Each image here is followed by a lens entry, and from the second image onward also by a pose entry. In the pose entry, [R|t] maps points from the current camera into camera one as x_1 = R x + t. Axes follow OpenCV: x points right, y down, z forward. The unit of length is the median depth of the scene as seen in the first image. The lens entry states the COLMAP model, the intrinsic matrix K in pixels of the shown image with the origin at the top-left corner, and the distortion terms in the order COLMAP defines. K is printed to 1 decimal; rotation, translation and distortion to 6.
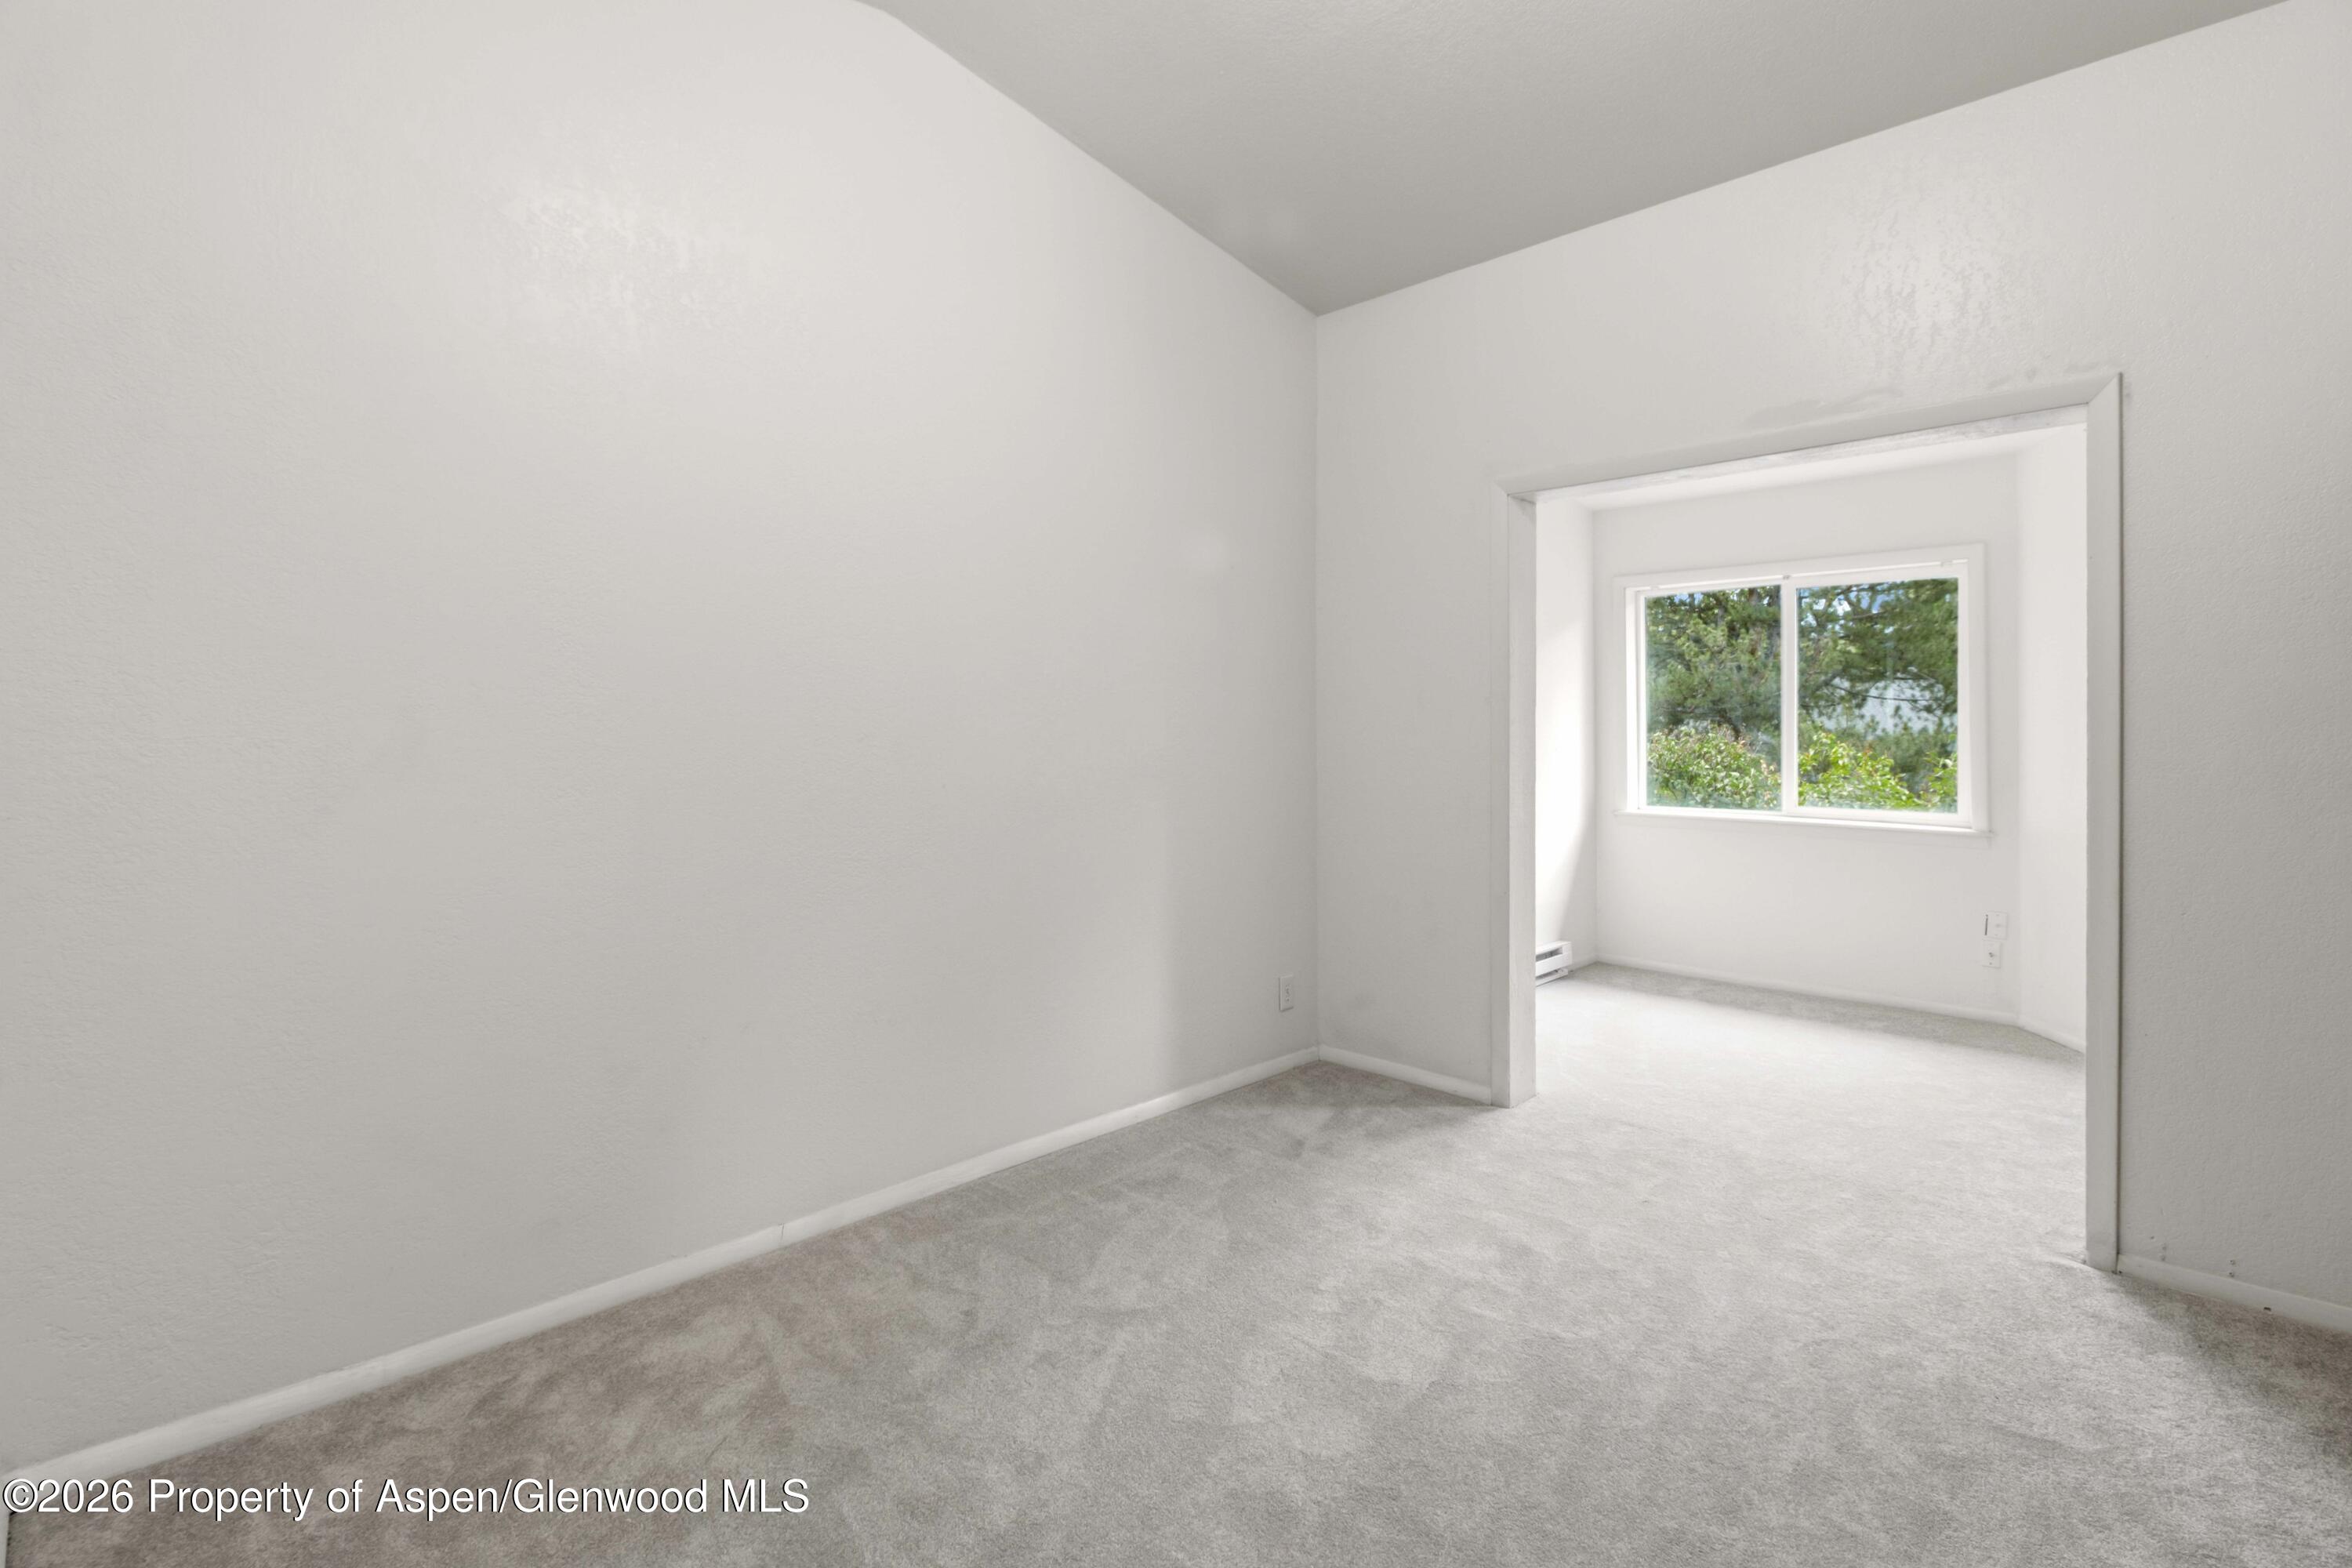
lens RADIAL K [[1112.5, 0, 1207.1], [0, 1112.5, 746.5], [0, 0, 1]] dist [0.011717, -0.014054]
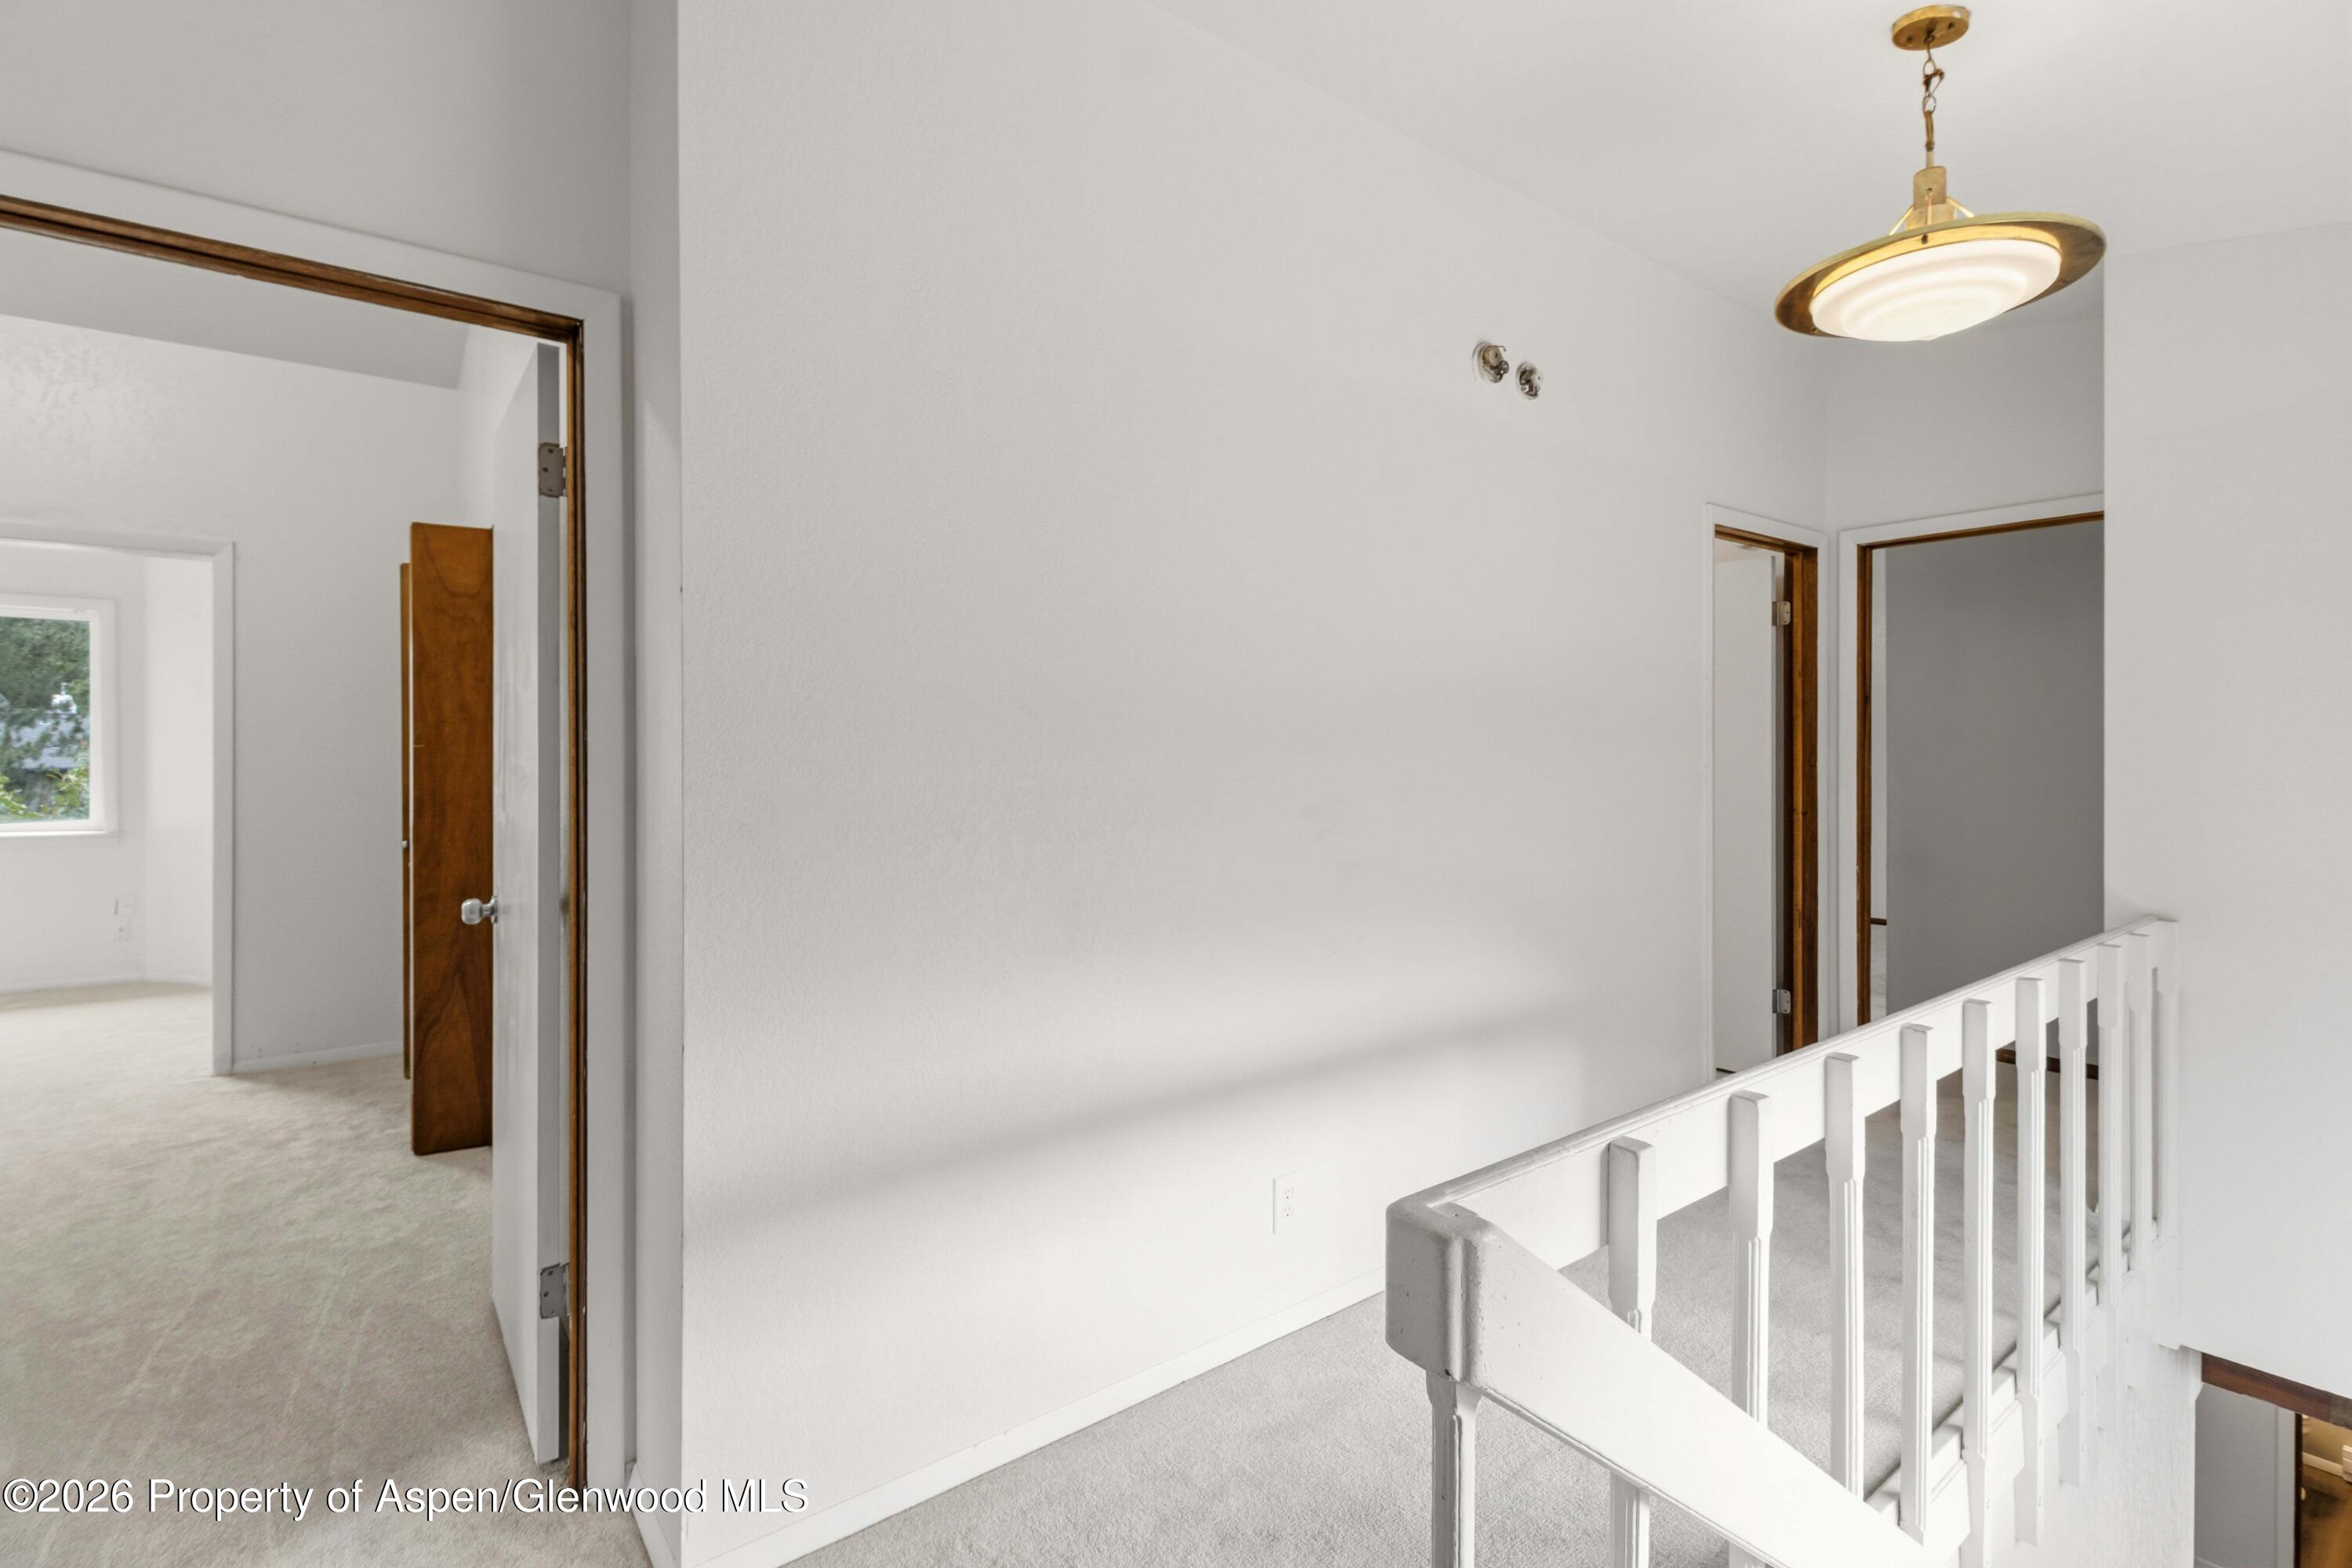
lens RADIAL K [[1112.5, 0, 1207.1], [0, 1112.5, 746.5], [0, 0, 1]] dist [0.011717, -0.014054]
pose [[0.149876, 0.006865, 0.988681, -0.604310], [0.004393, 0.999961, -0.007609, -0.008785], [-0.988695, 0.005484, 0.149840, -0.686440]]
